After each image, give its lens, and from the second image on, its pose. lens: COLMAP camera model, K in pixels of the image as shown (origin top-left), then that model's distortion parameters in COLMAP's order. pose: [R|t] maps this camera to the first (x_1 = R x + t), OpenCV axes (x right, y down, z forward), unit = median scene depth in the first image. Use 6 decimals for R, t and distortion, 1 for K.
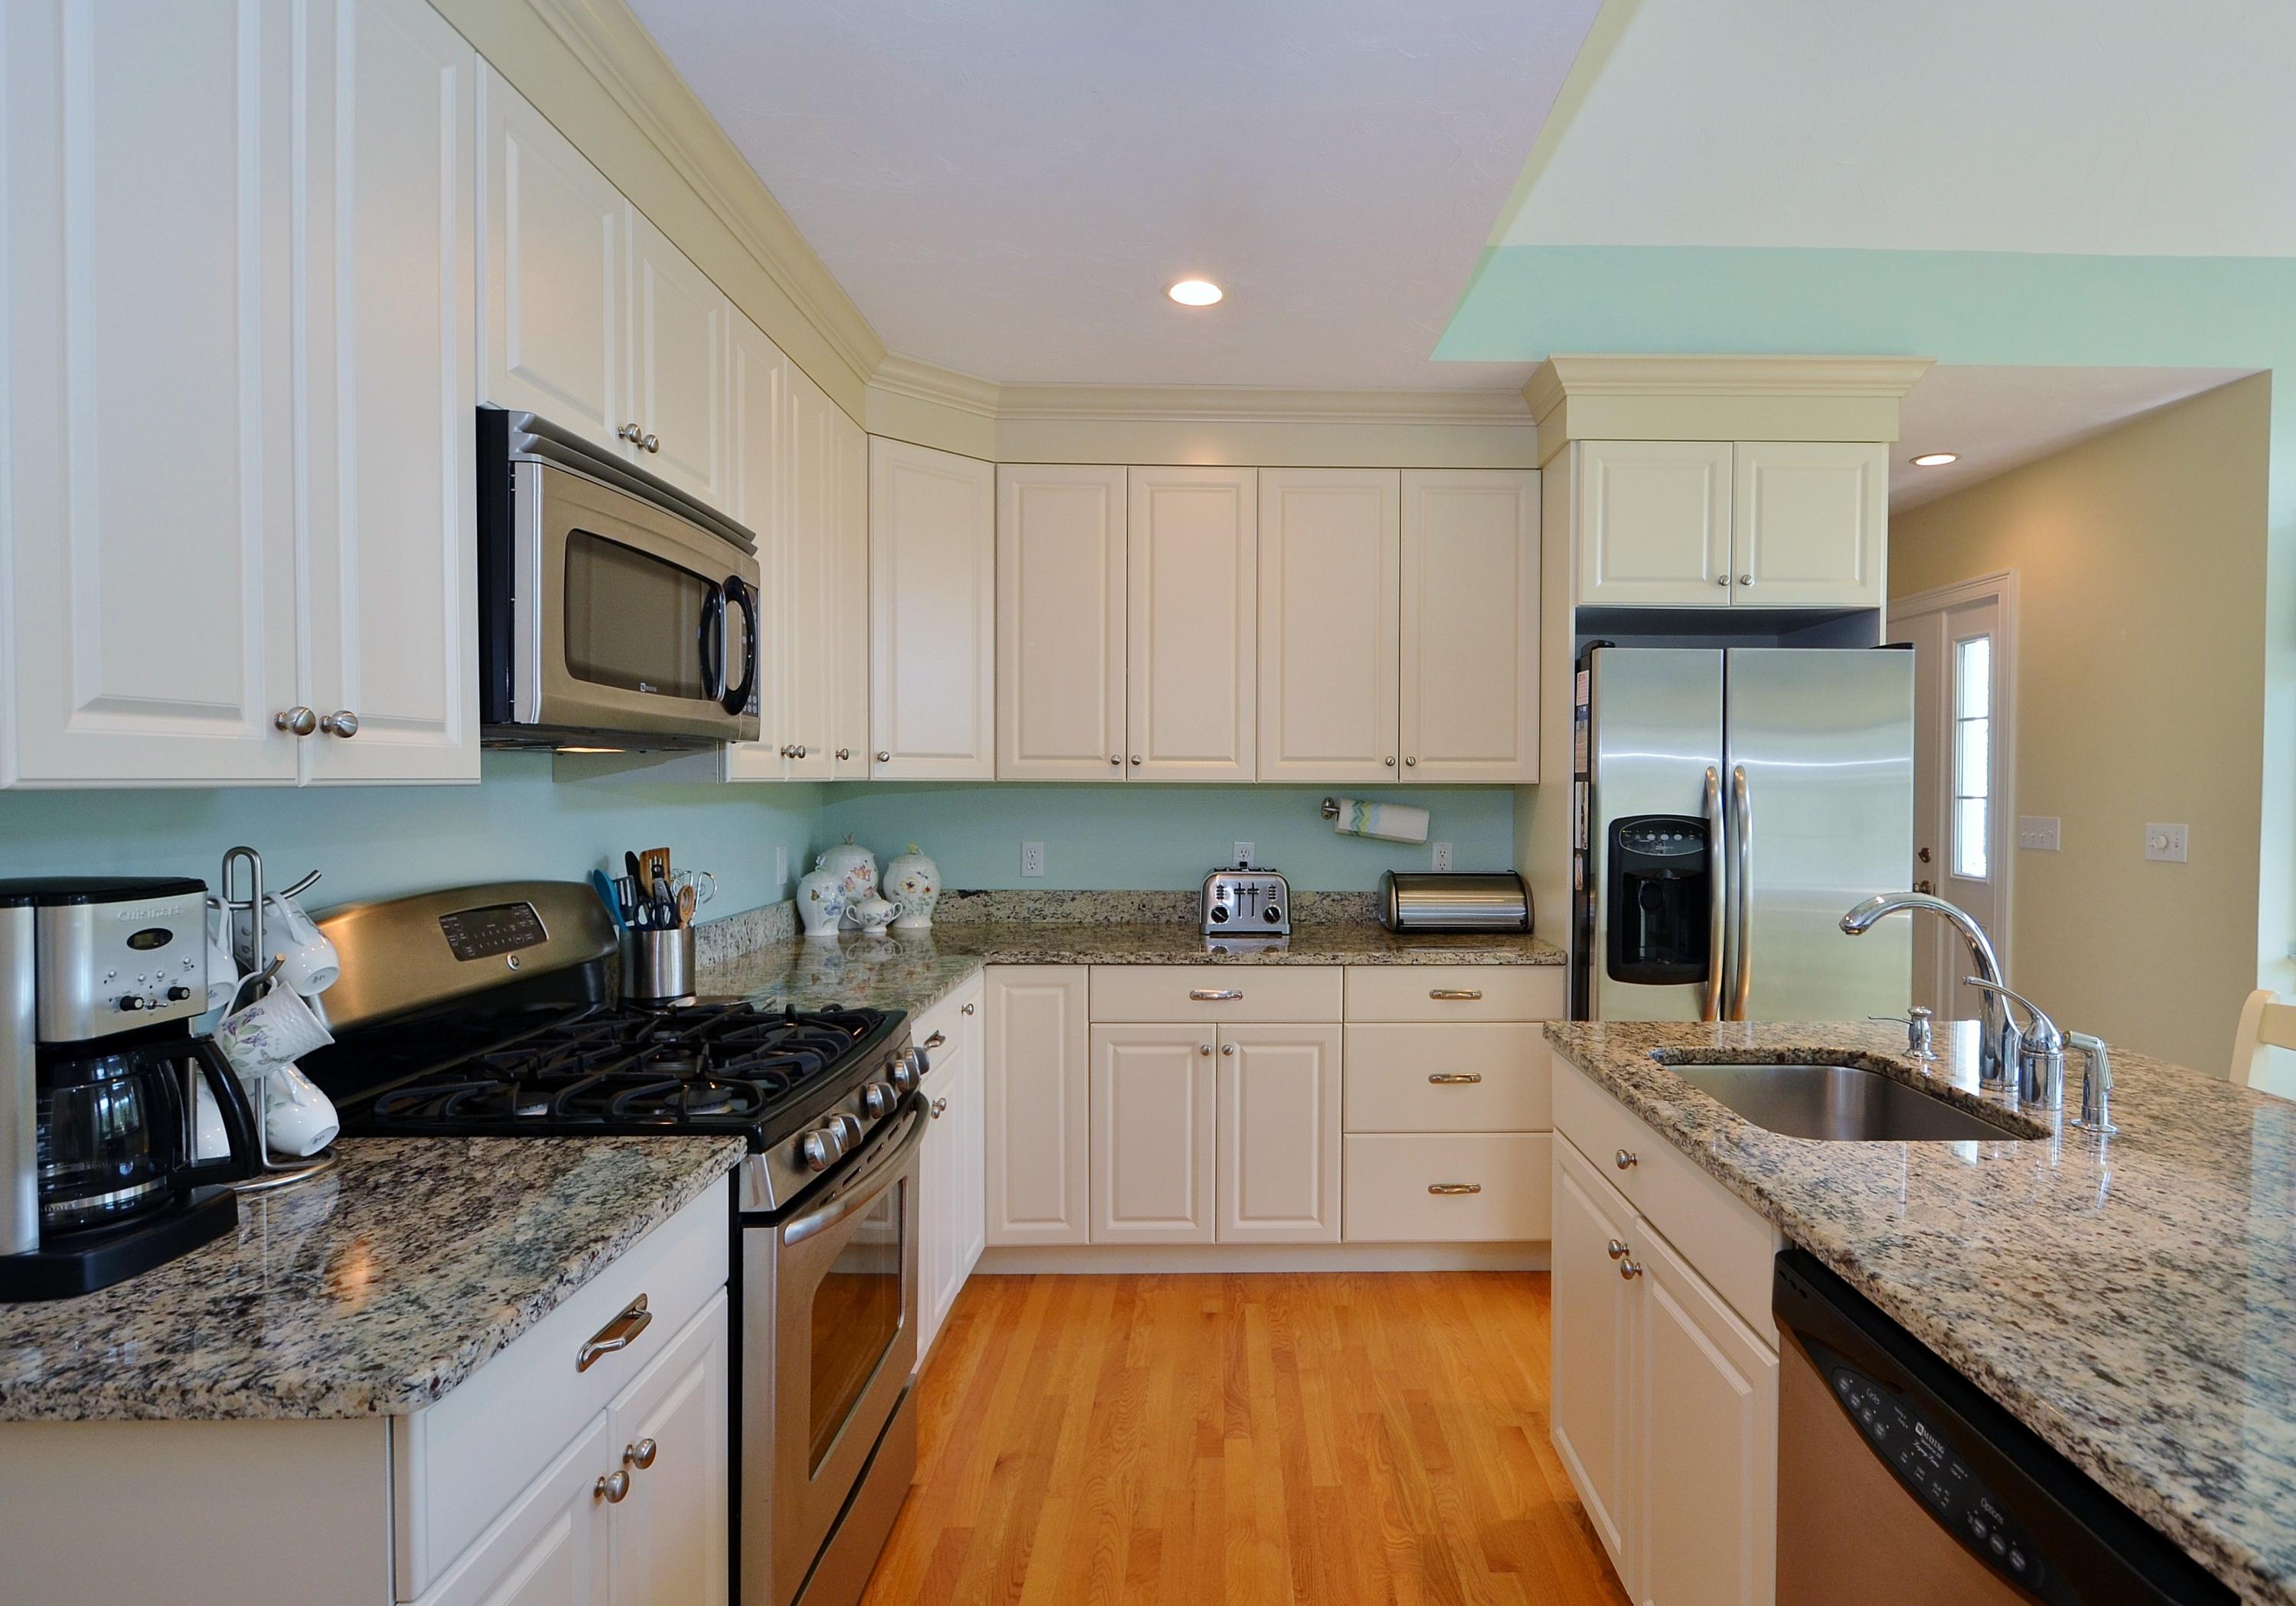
lens RADIAL K [[1182.6, 0, 1249.2], [0, 1182.6, 807.1], [0, 0, 1]] dist [0.001176, -0.001375]
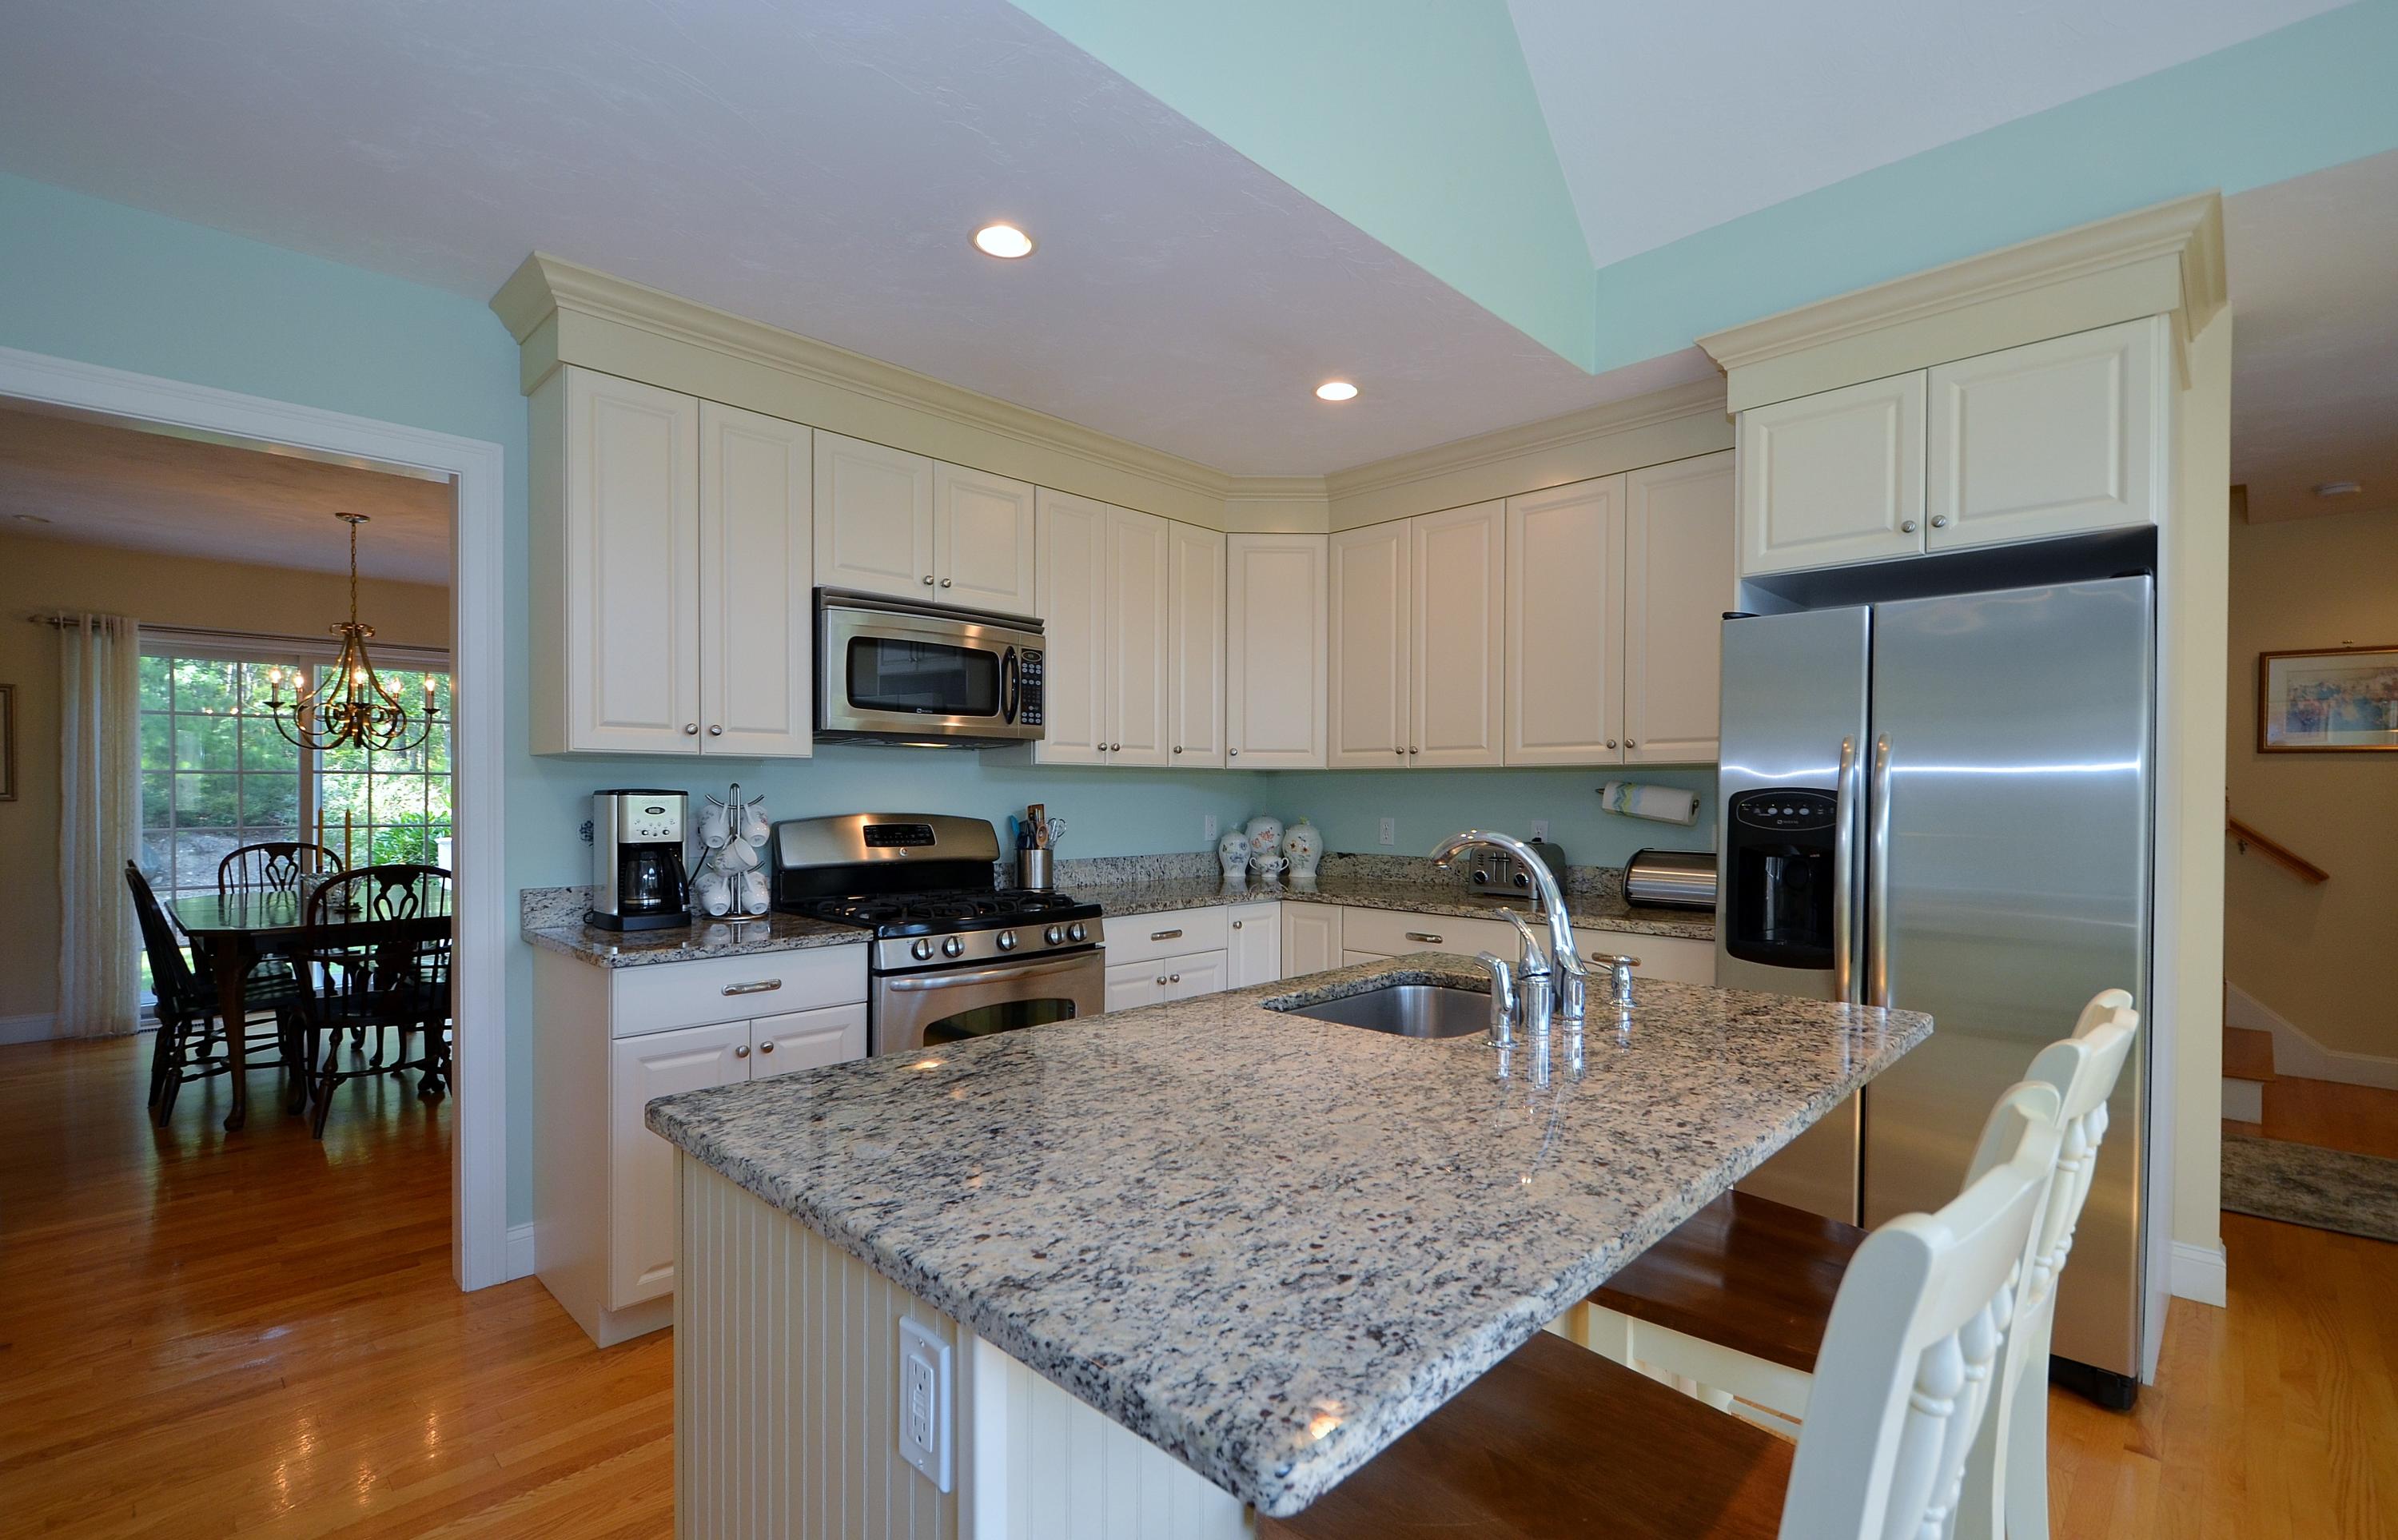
lens RADIAL K [[1039.3, 0, 1198.2], [0, 1039.3, 801.4], [0, 0, 1]] dist [-0.004261, -0.000426]
pose [[0.700982, 0.004655, -0.713164, 0.579105], [-0.017254, 0.999797, -0.010434, 0.032836], [0.712970, 0.019619, 0.700920, 0.073041]]
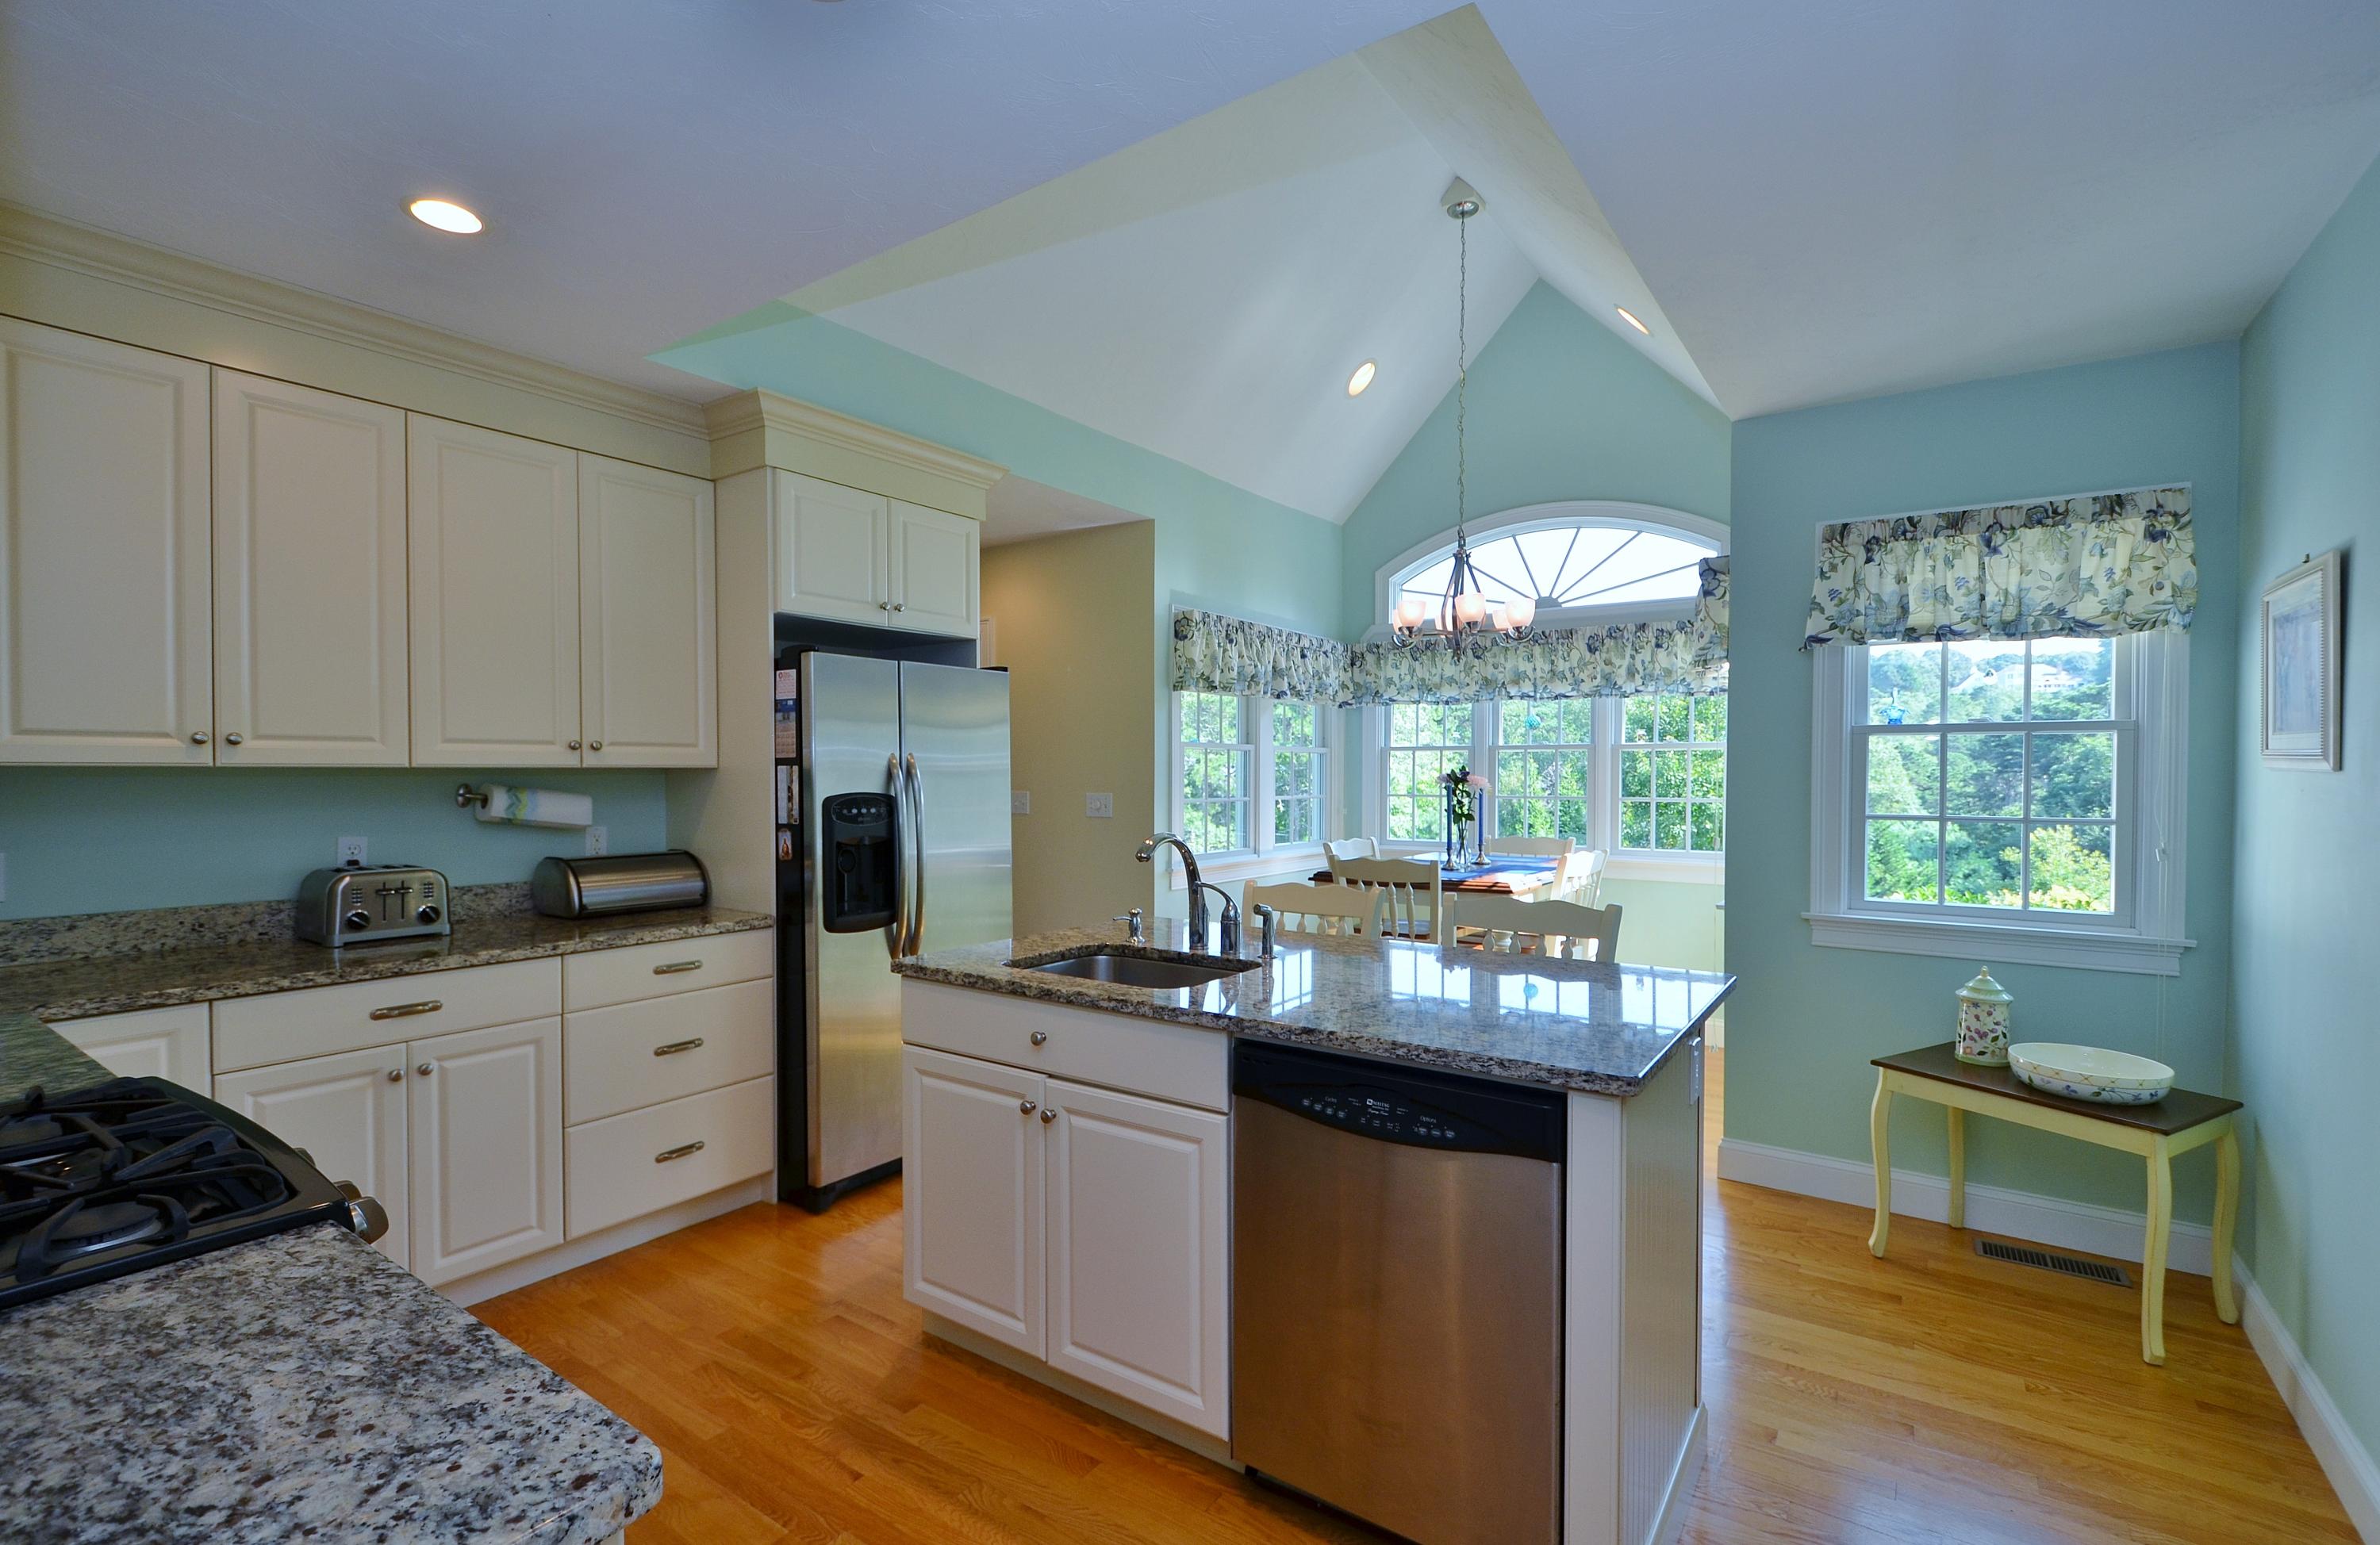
lens RADIAL K [[1057.4, 0, 1186.8], [0, 1057.4, 789.3], [0, 0, 1]] dist [0.000360, -0.002008]
pose [[0.599536, -0.016966, 0.800168, -0.306104], [0.020827, 0.999767, 0.005593, 0.003923], [-0.800077, 0.013312, 0.599750, 0.069949]]
